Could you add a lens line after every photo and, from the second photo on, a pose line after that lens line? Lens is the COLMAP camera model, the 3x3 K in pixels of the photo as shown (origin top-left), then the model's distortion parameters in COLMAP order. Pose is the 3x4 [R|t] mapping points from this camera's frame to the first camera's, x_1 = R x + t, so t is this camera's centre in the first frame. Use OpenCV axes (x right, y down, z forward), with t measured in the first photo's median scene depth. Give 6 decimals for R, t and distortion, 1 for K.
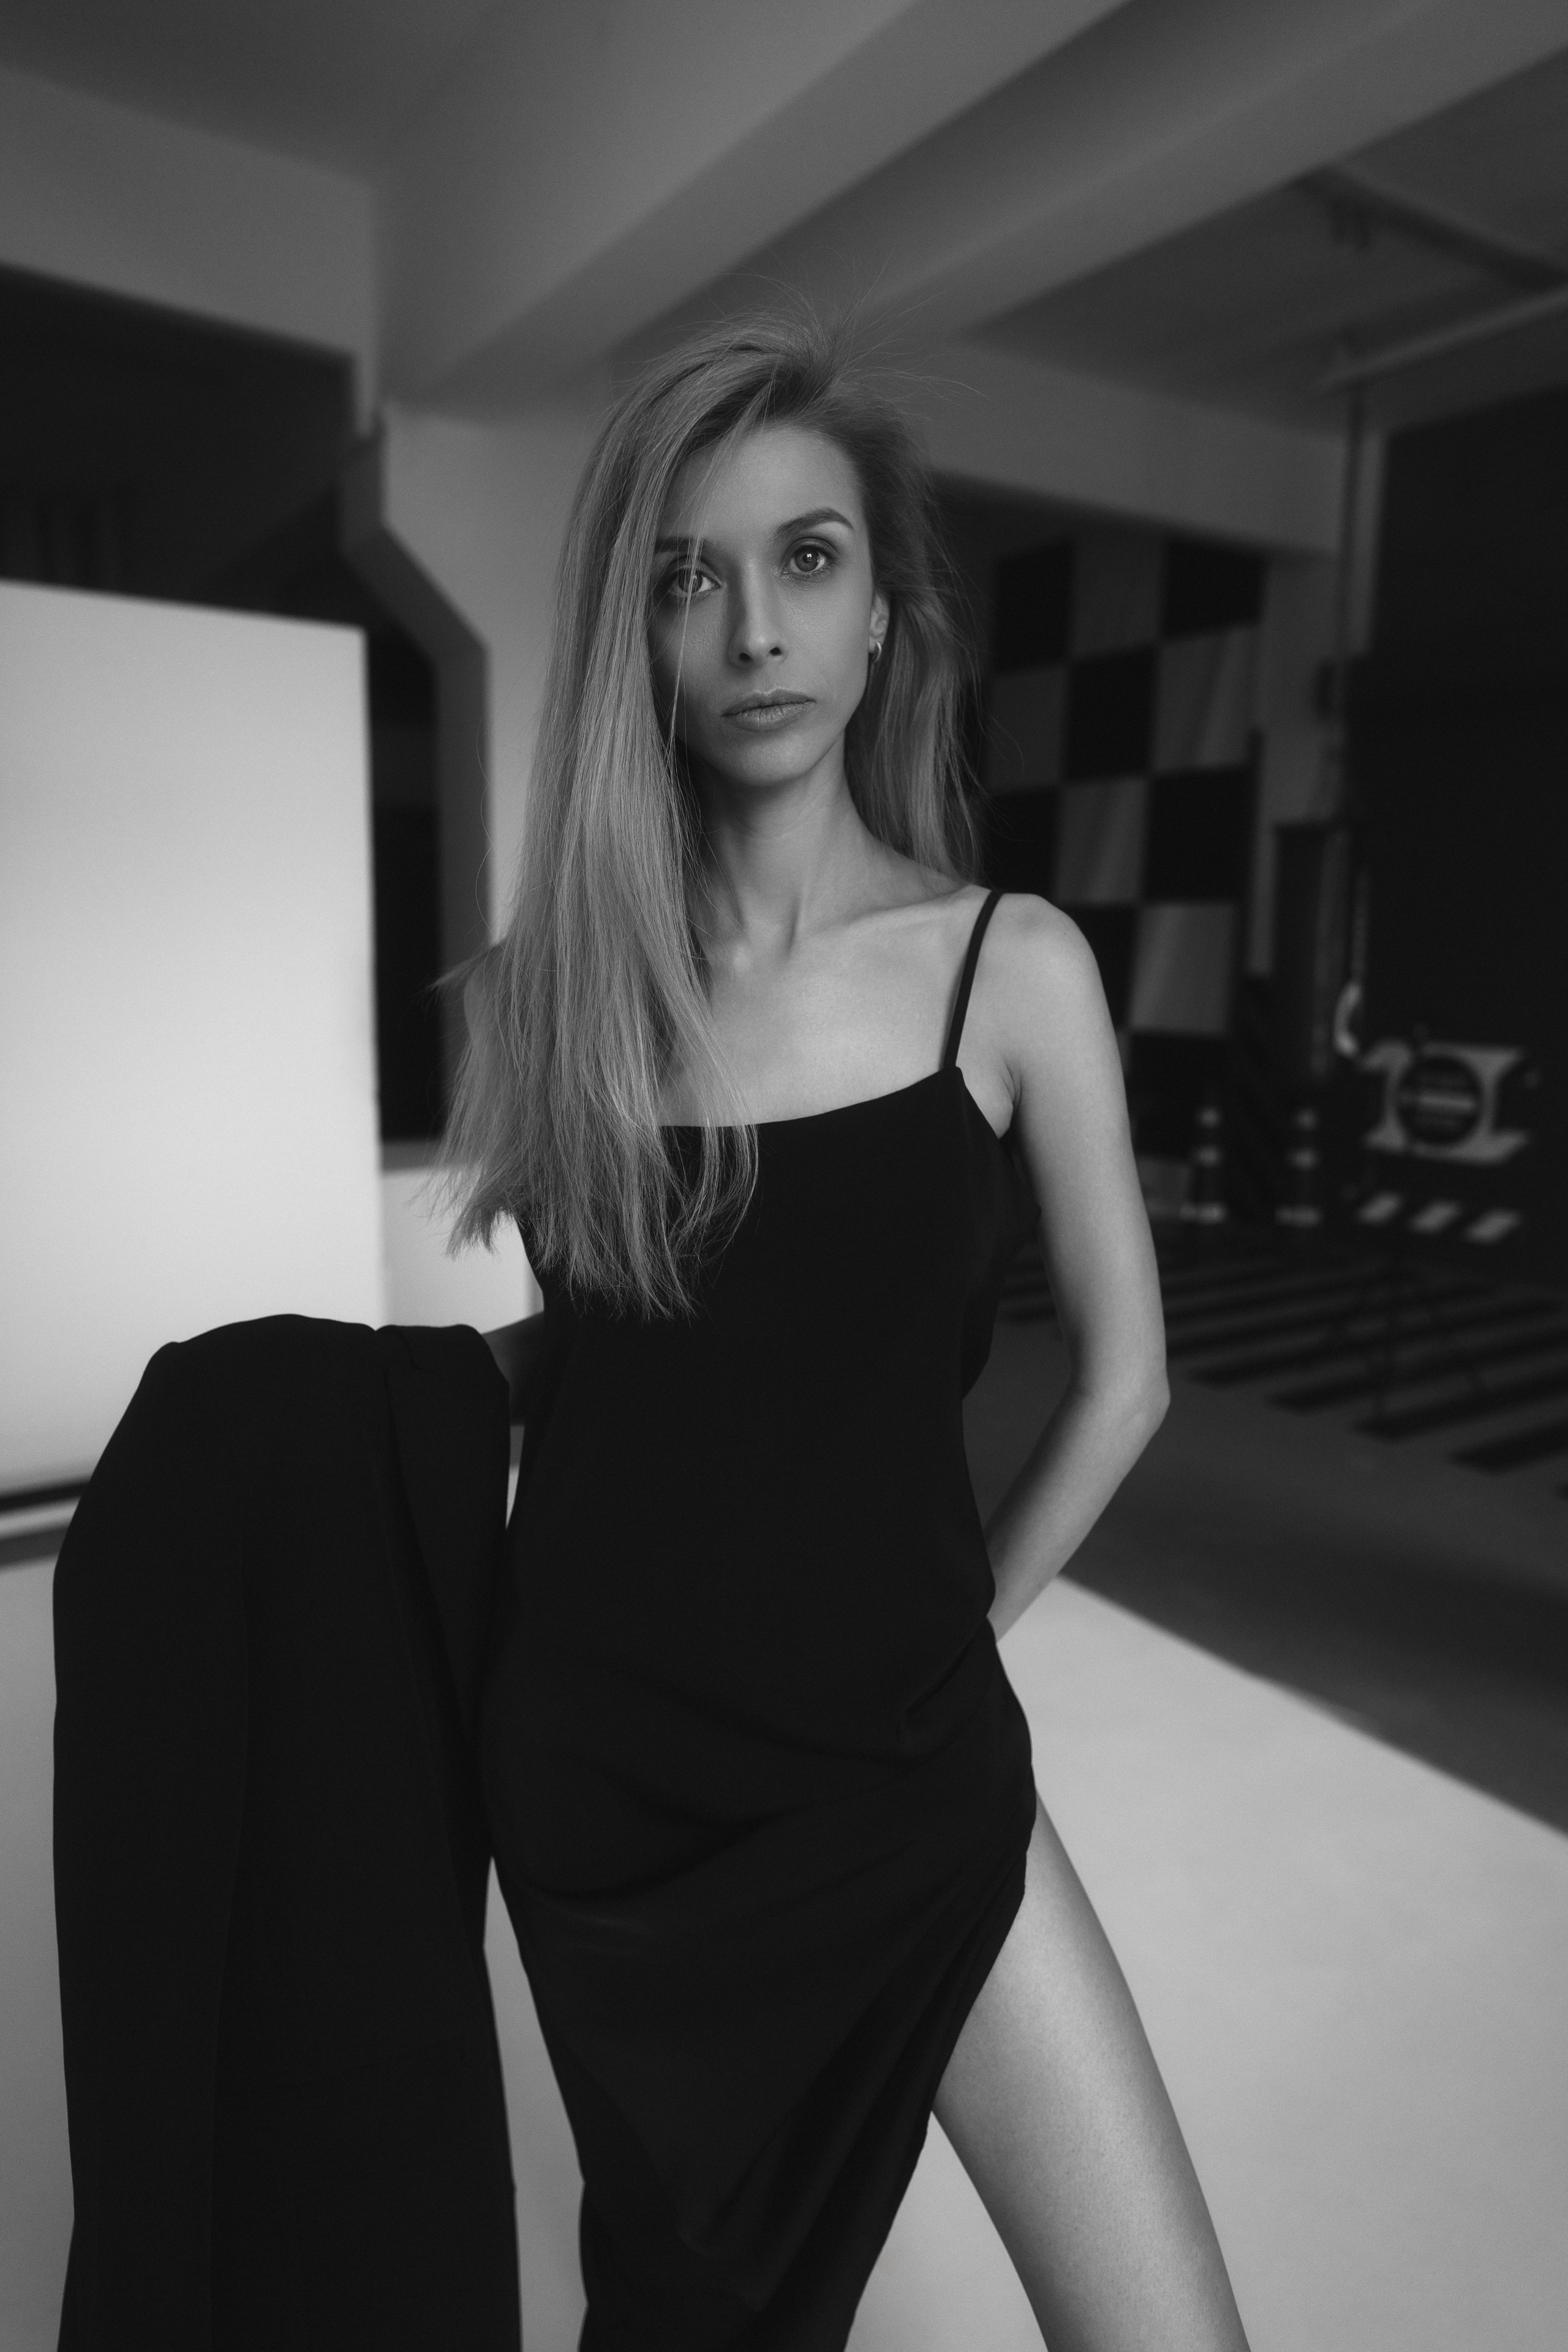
lens RADIAL K [[1533.7, 0, 797.1], [0, 1533.7, 1184.9], [0, 0, 1]] dist [0.055011, 0.002448]
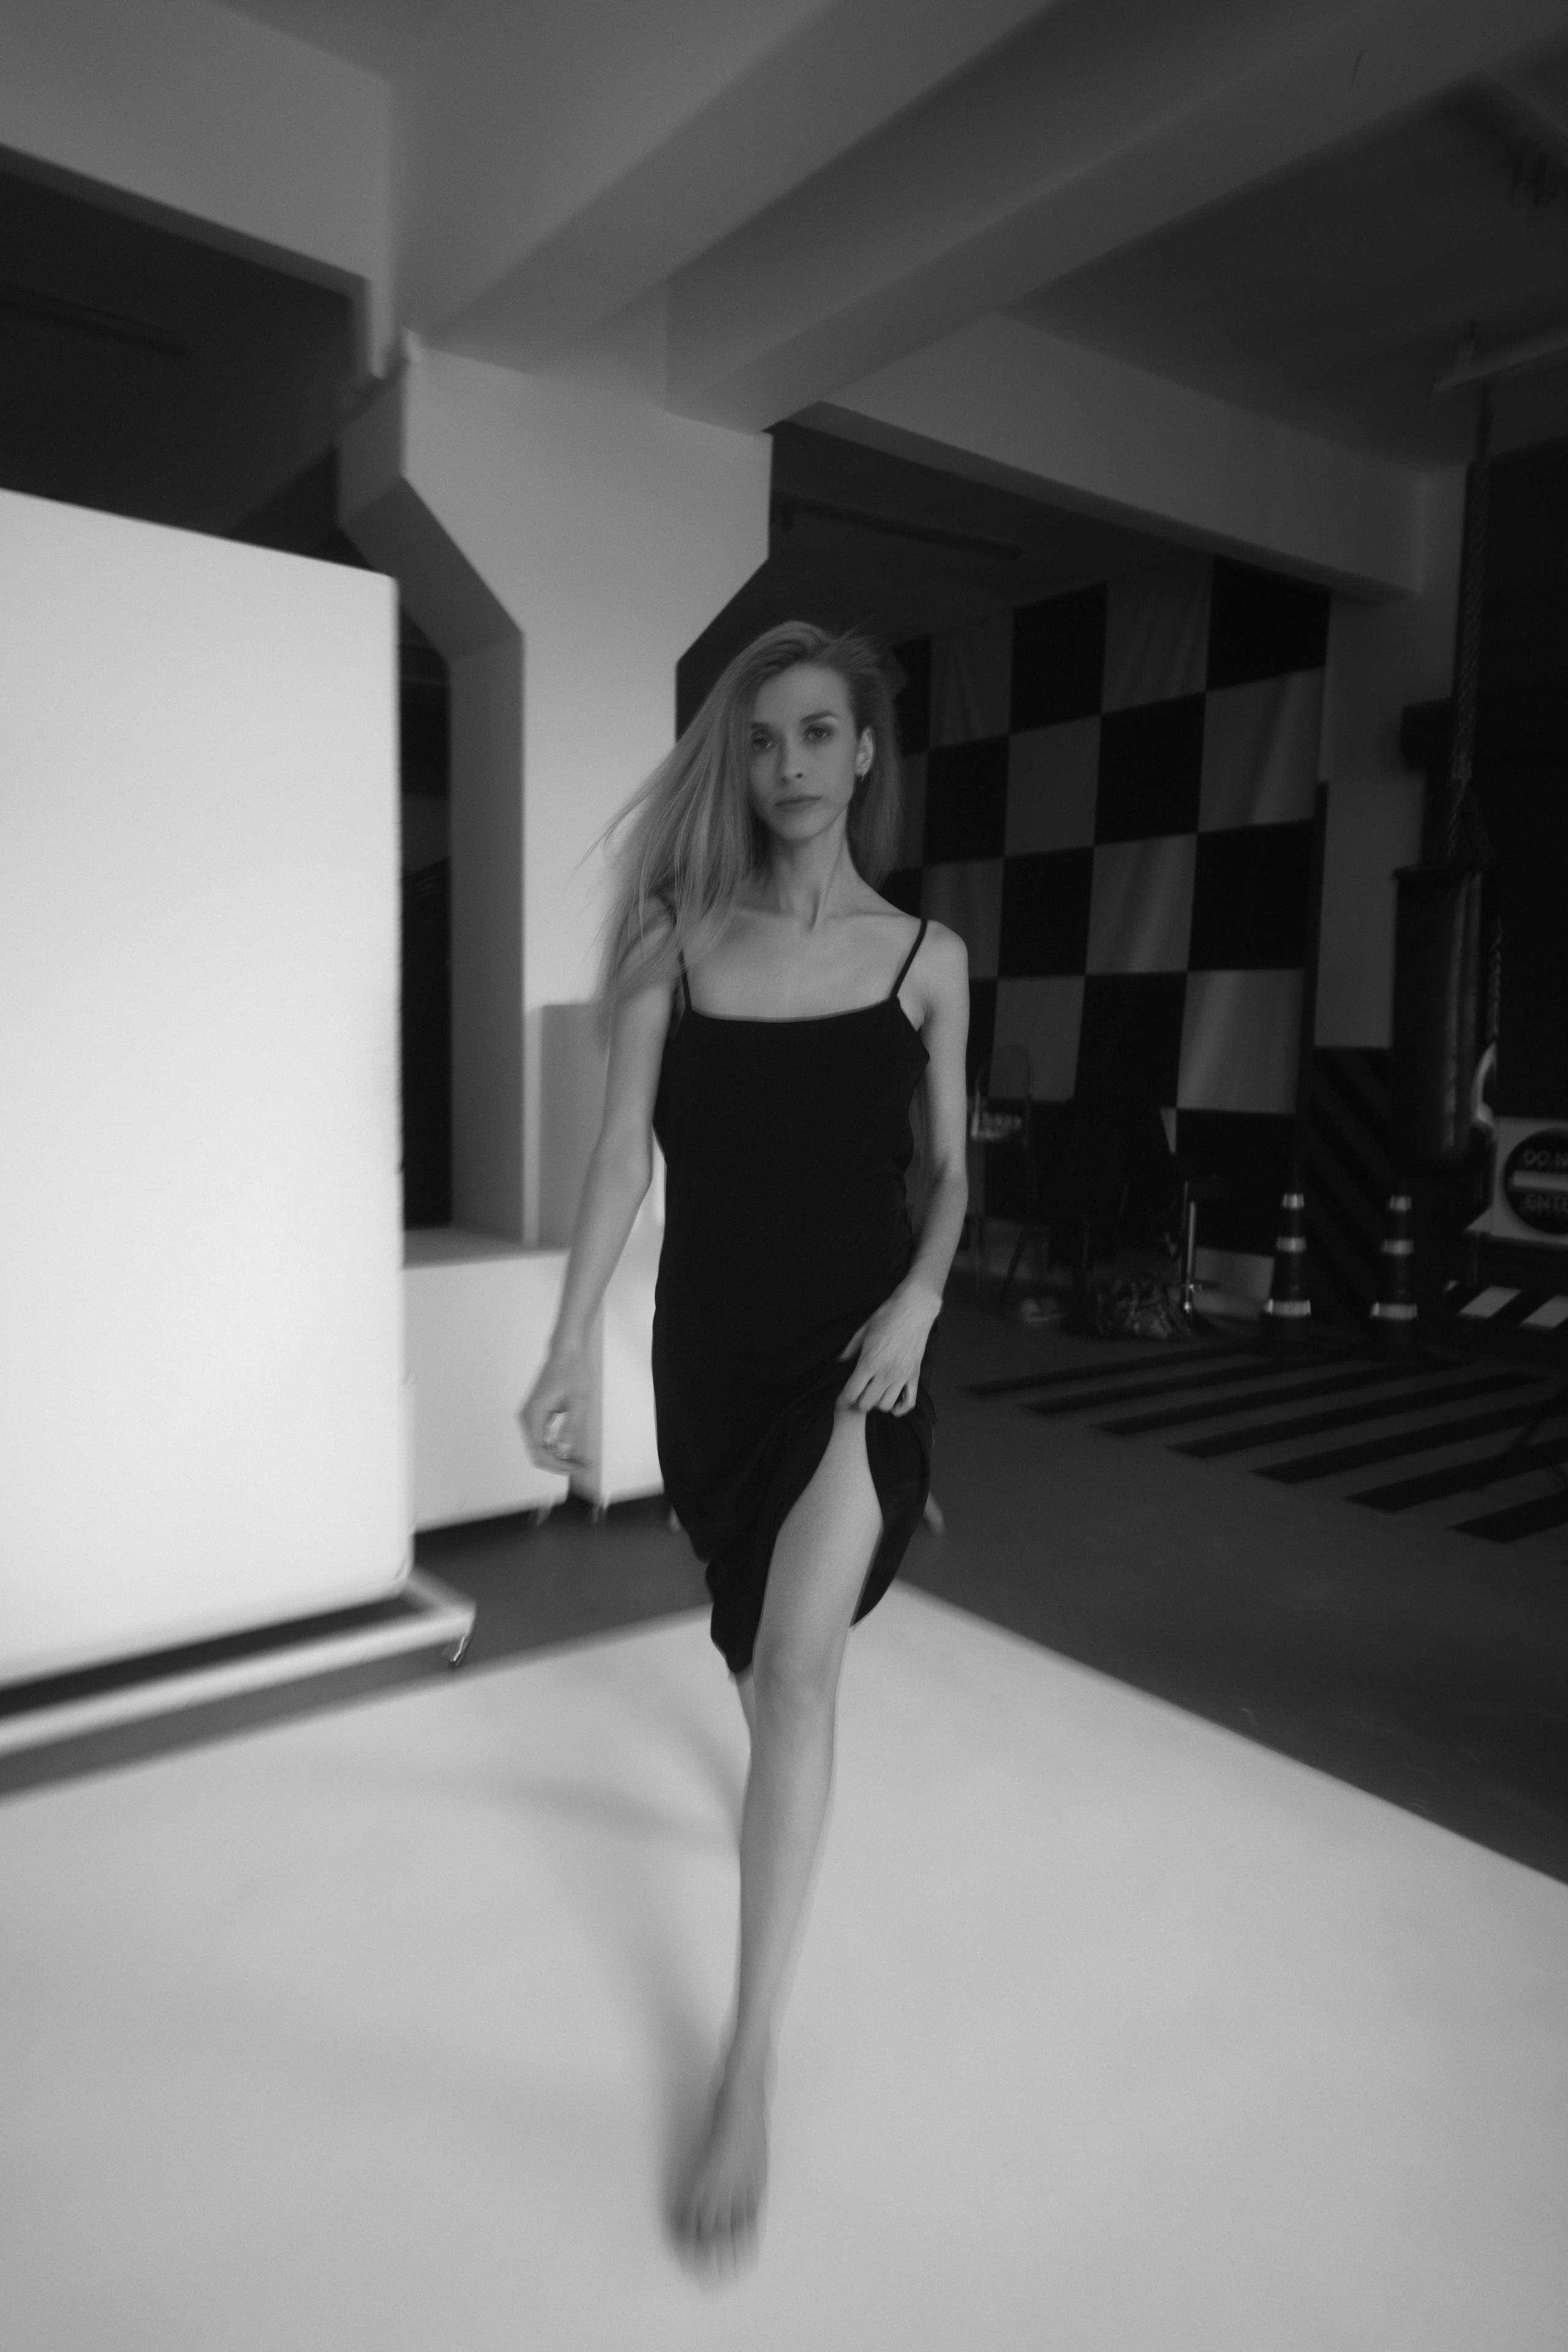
lens RADIAL K [[1533.7, 0, 824.2], [0, 1533.7, 1172.2], [0, 0, 1]] dist [0.055011, 0.002448]
pose [[0.997997, -0.002379, 0.063210, -0.063264], [0.006800, 0.997536, -0.069824, -0.000433], [-0.062888, 0.070114, 0.995555, 0.128384]]
